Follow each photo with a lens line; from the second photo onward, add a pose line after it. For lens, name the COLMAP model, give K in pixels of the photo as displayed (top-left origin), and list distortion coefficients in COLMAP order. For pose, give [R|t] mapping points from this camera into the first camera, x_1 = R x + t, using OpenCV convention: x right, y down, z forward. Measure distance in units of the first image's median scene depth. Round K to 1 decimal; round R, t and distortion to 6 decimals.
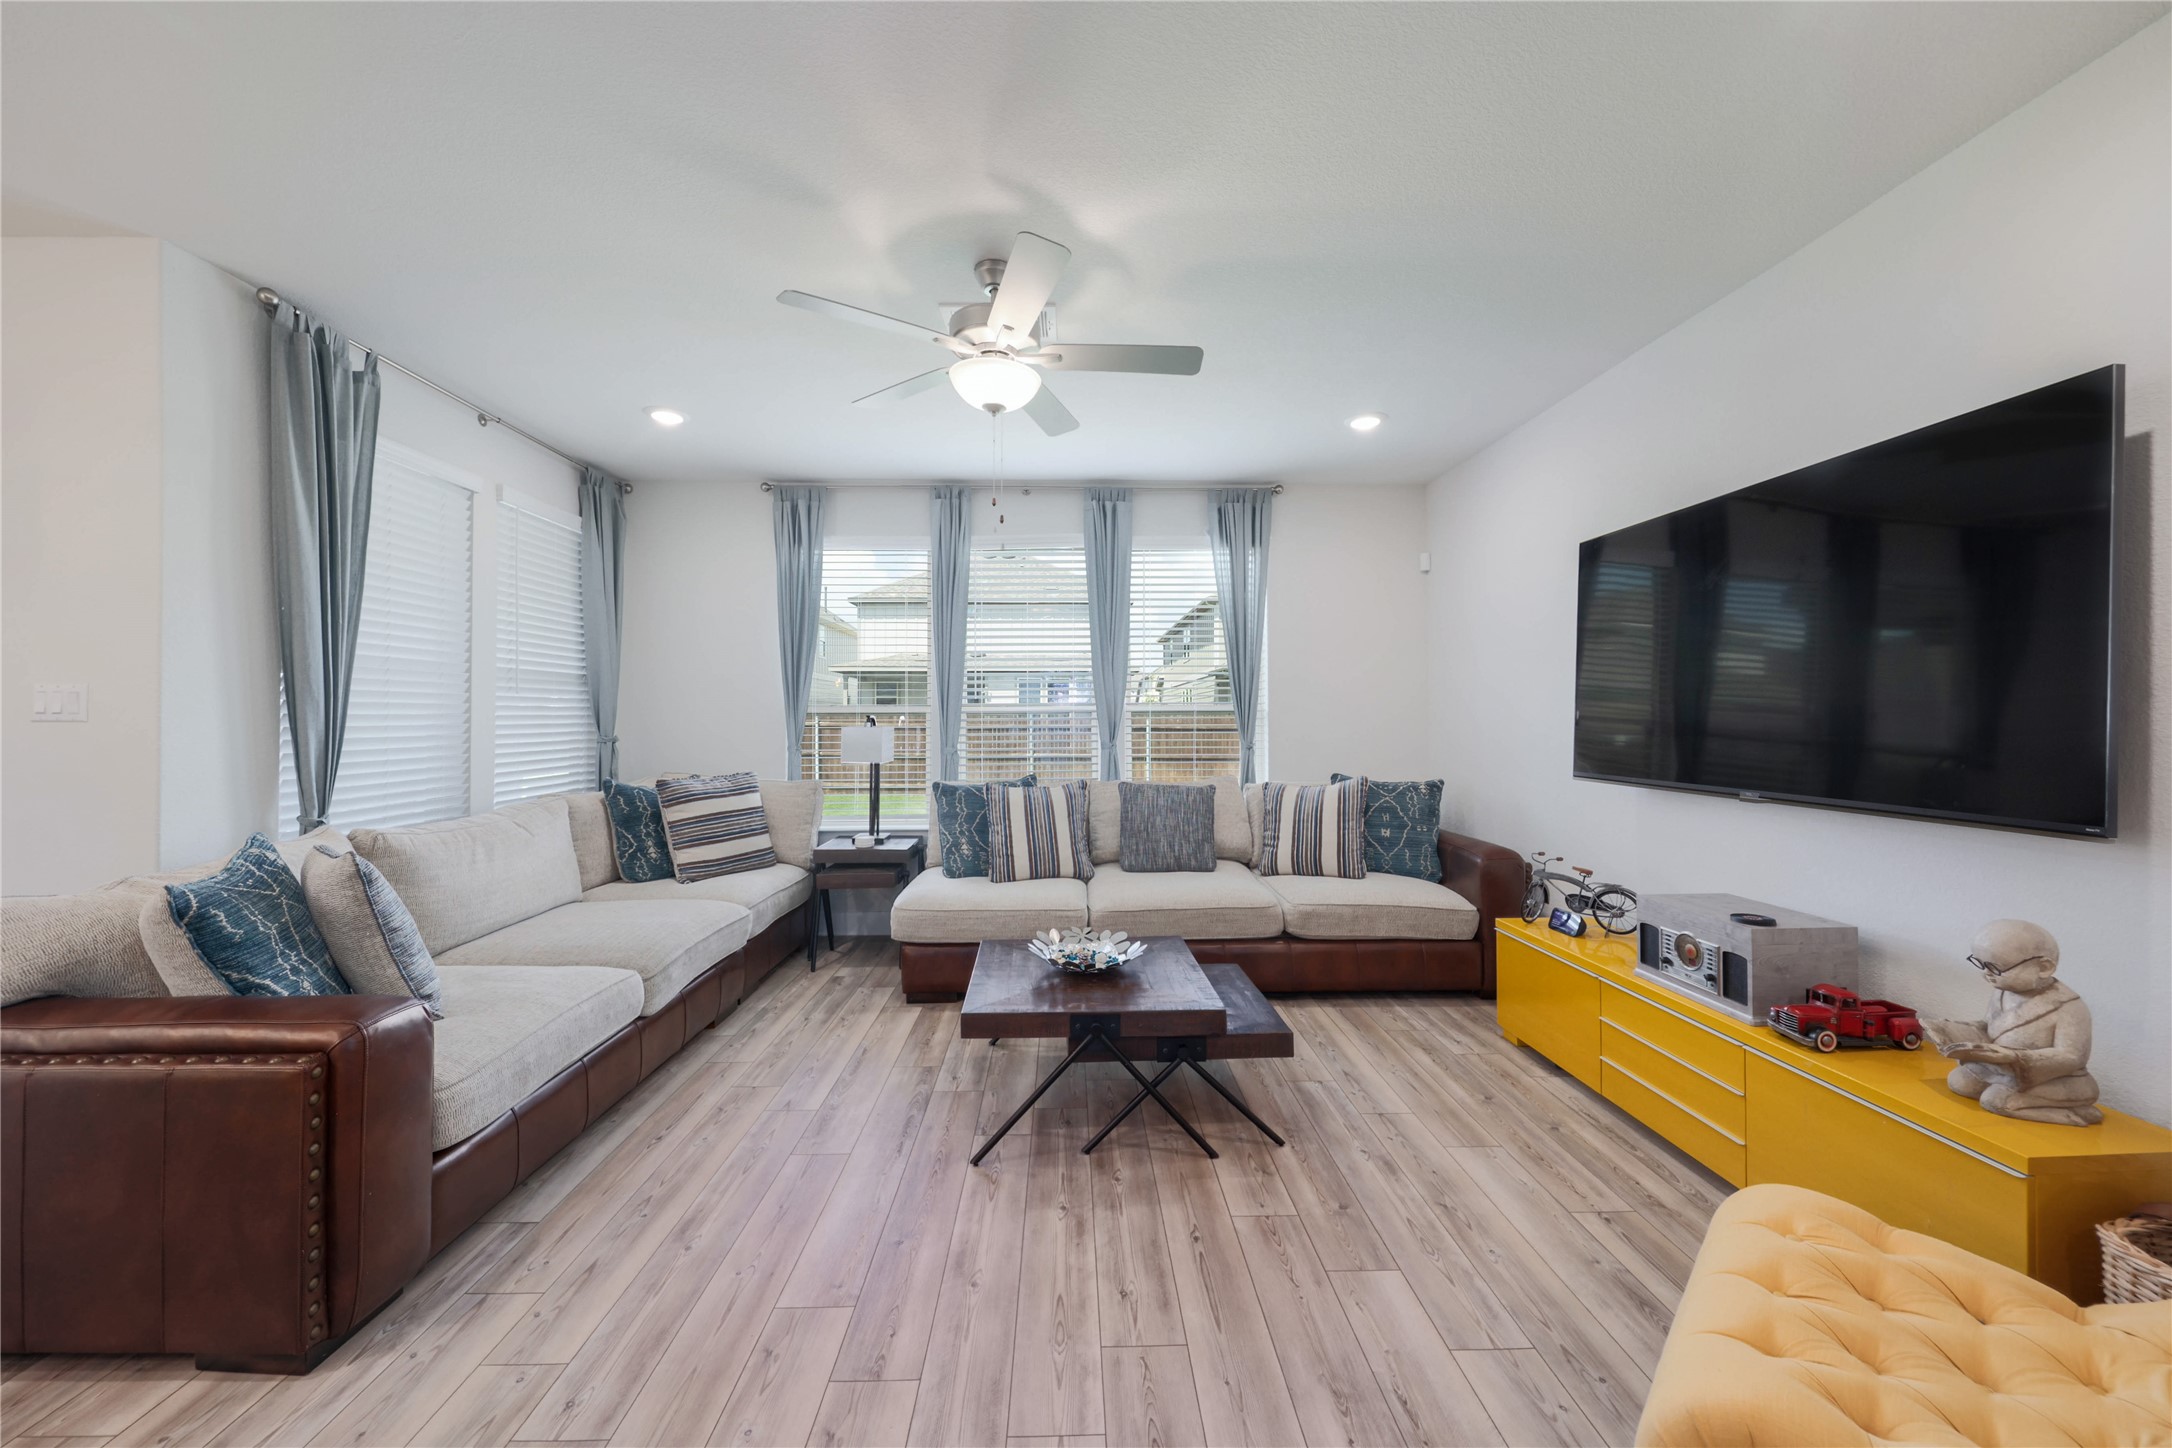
lens RADIAL K [[796.3, 0, 1083.3], [0, 796.3, 717.0], [0, 0, 1]] dist [0.011891, -0.008214]
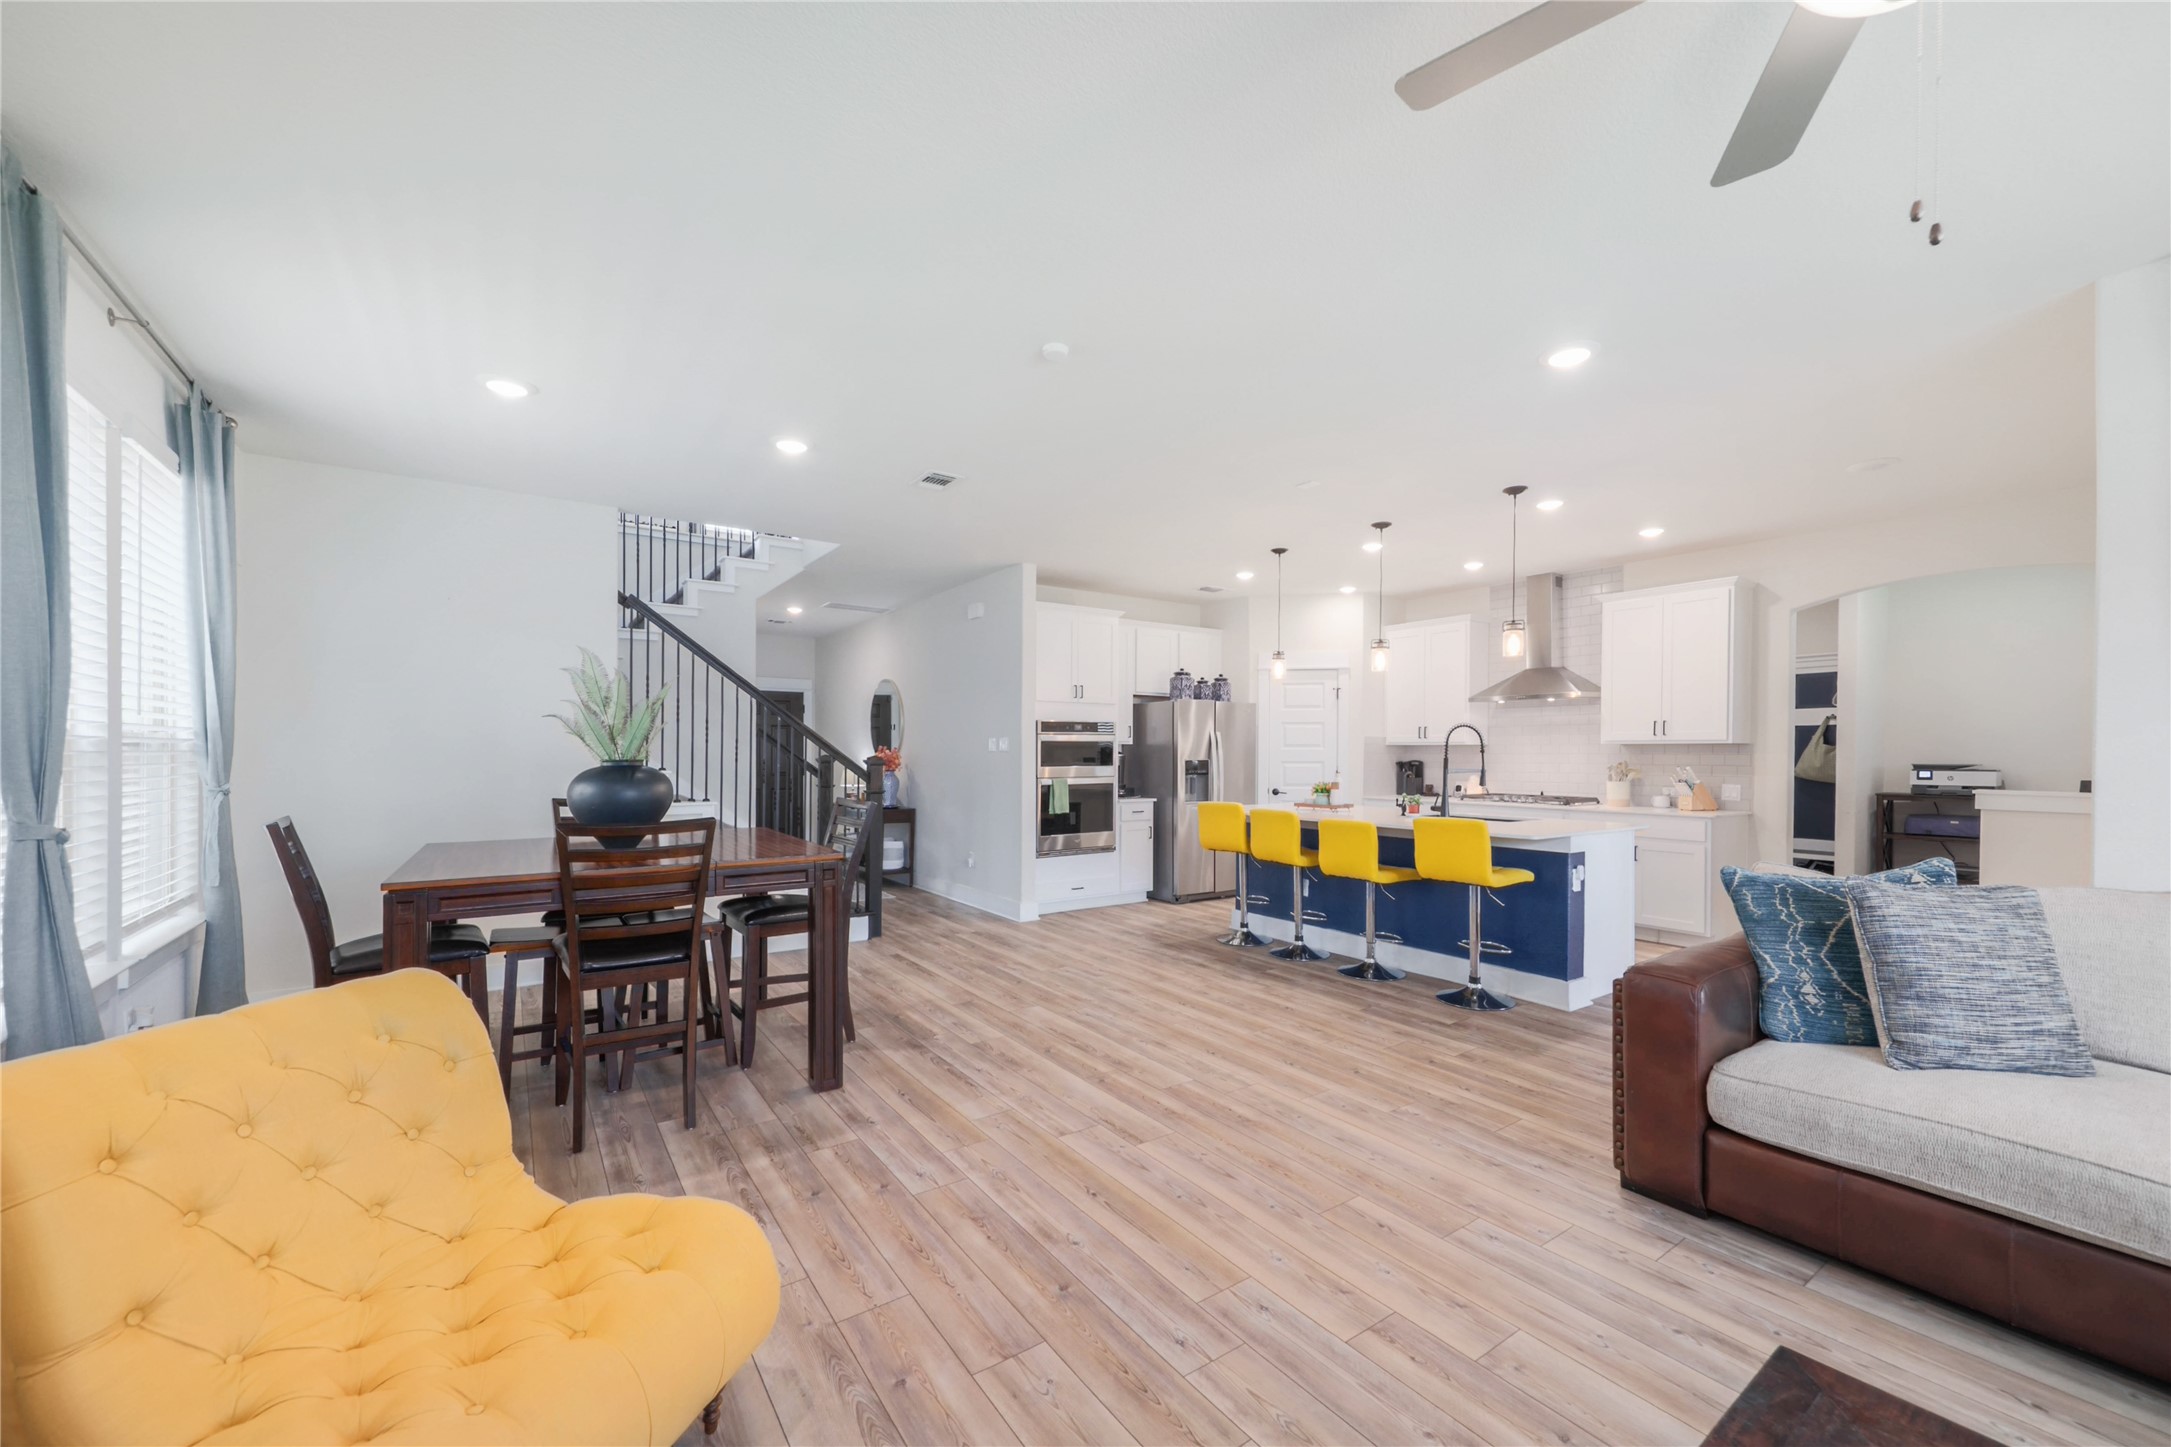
lens RADIAL K [[850.7, 0, 1112.6], [0, 850.7, 761.6], [0, 0, 1]] dist [0.014977, -0.010351]
pose [[-0.829906, 0.005967, -0.557871, 0.307106], [0.001472, 0.999963, 0.008506, 0.001458], [0.557901, 0.006238, -0.829884, 0.759175]]
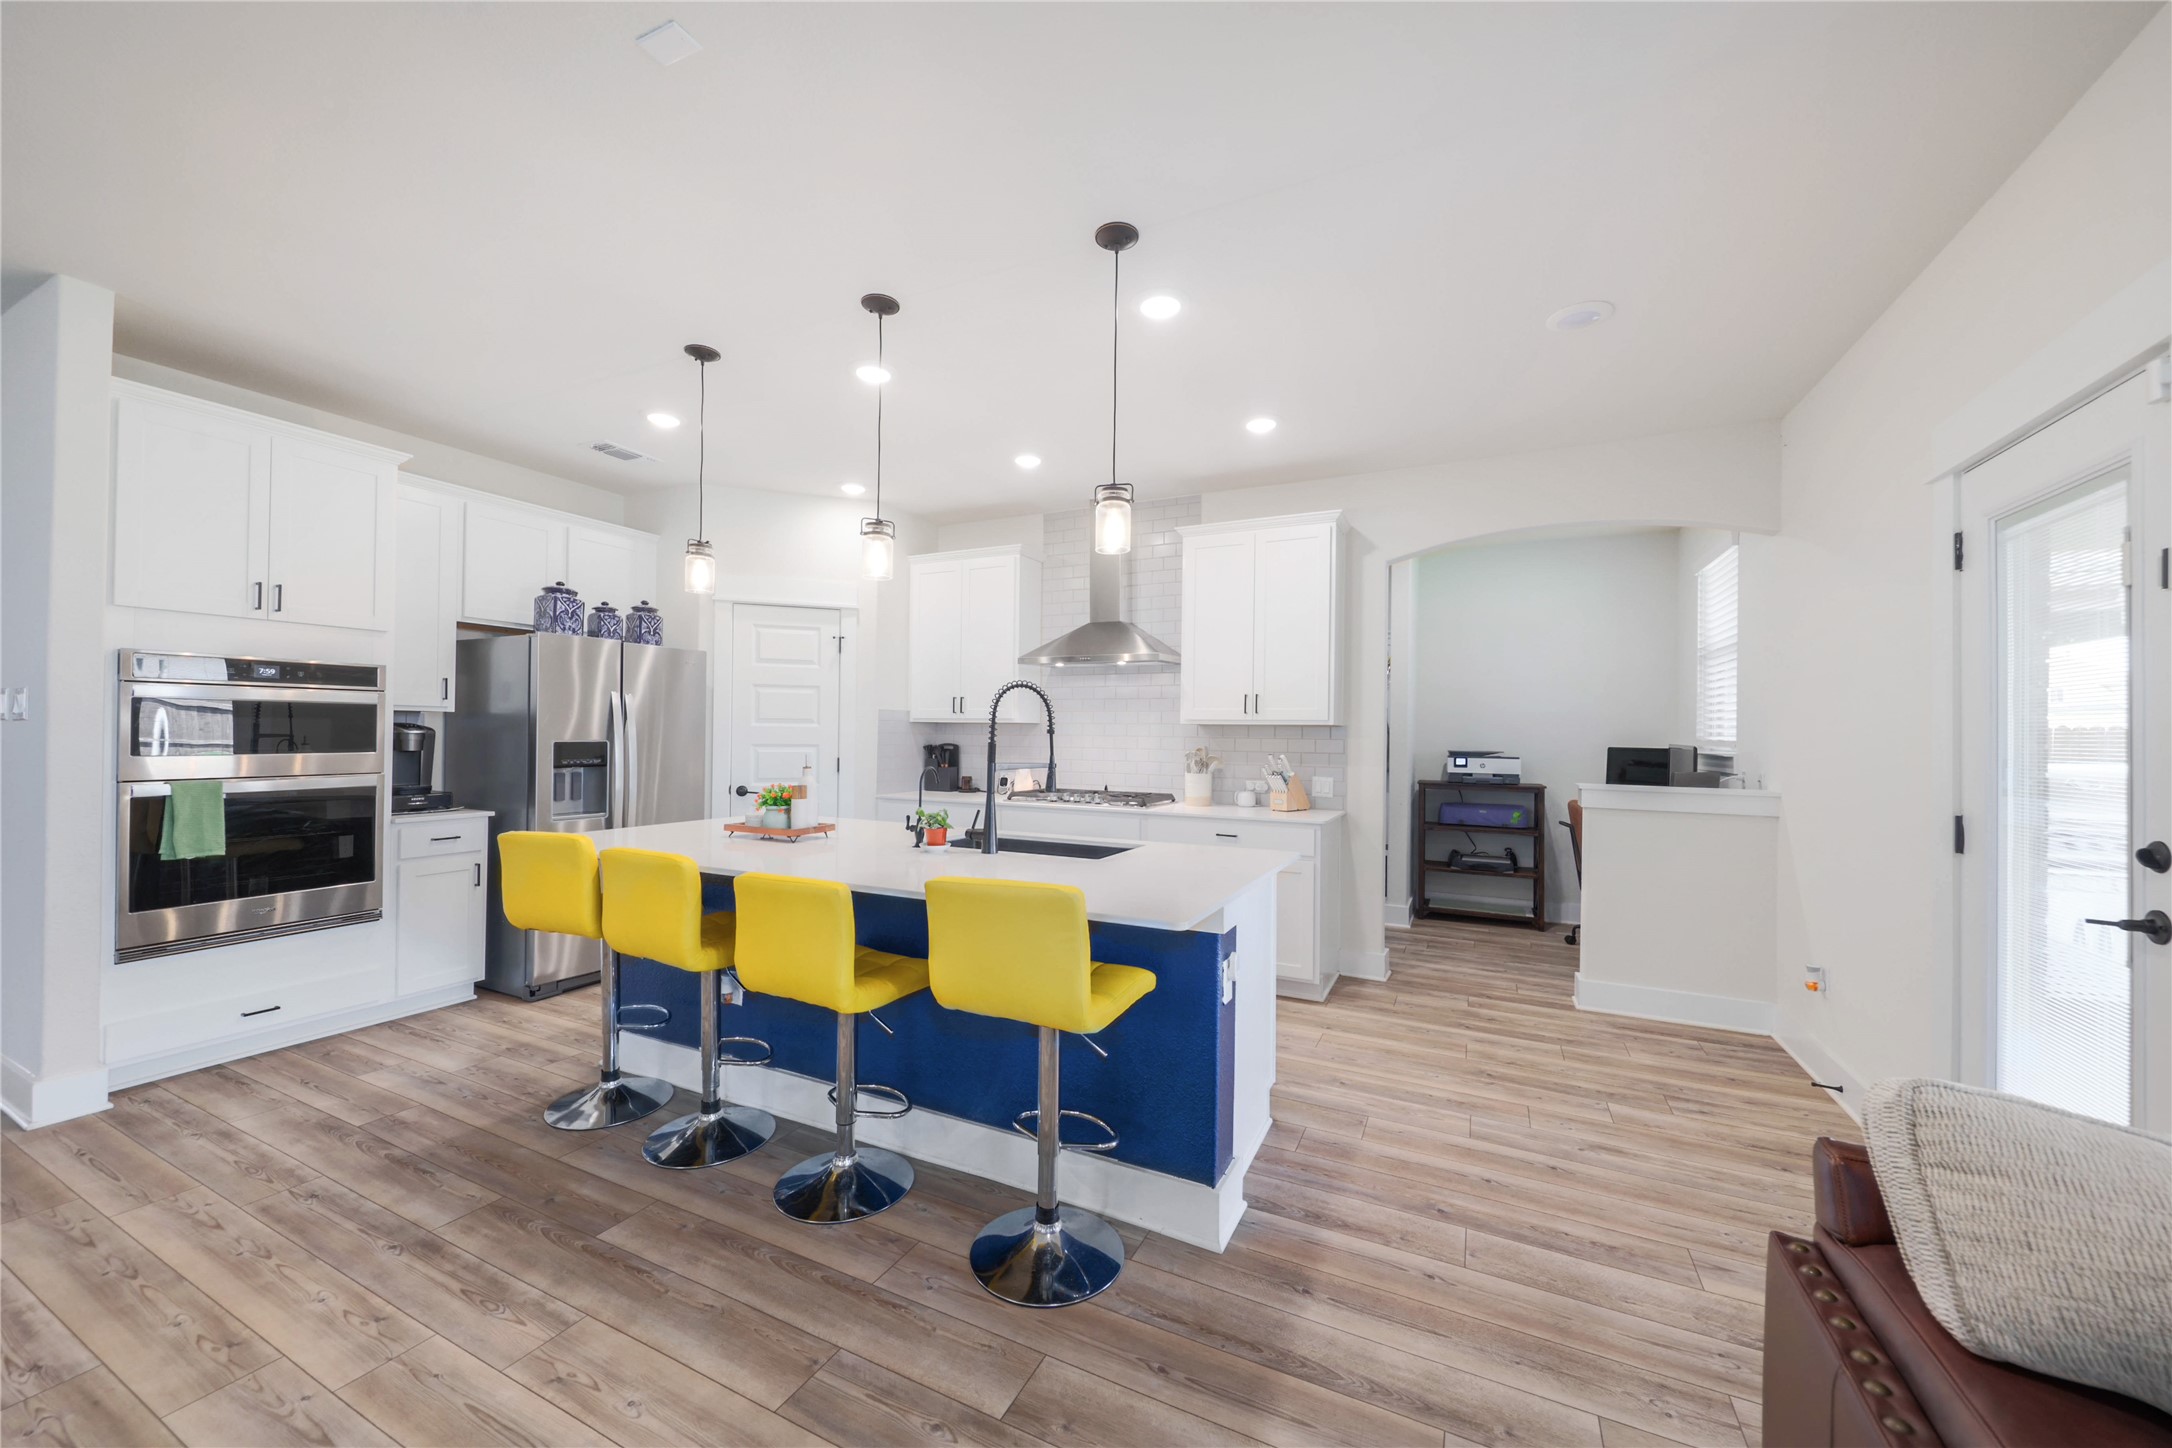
lens RADIAL K [[808.1, 0, 1086.0], [0, 808.1, 724.0], [0, 0, 1]] dist [0.015737, -0.008655]
pose [[-0.462600, -0.016426, -0.886415, -0.306039], [-0.009001, 0.999864, -0.013831, 0.000434], [0.886522, 0.001580, -0.462684, 0.325423]]
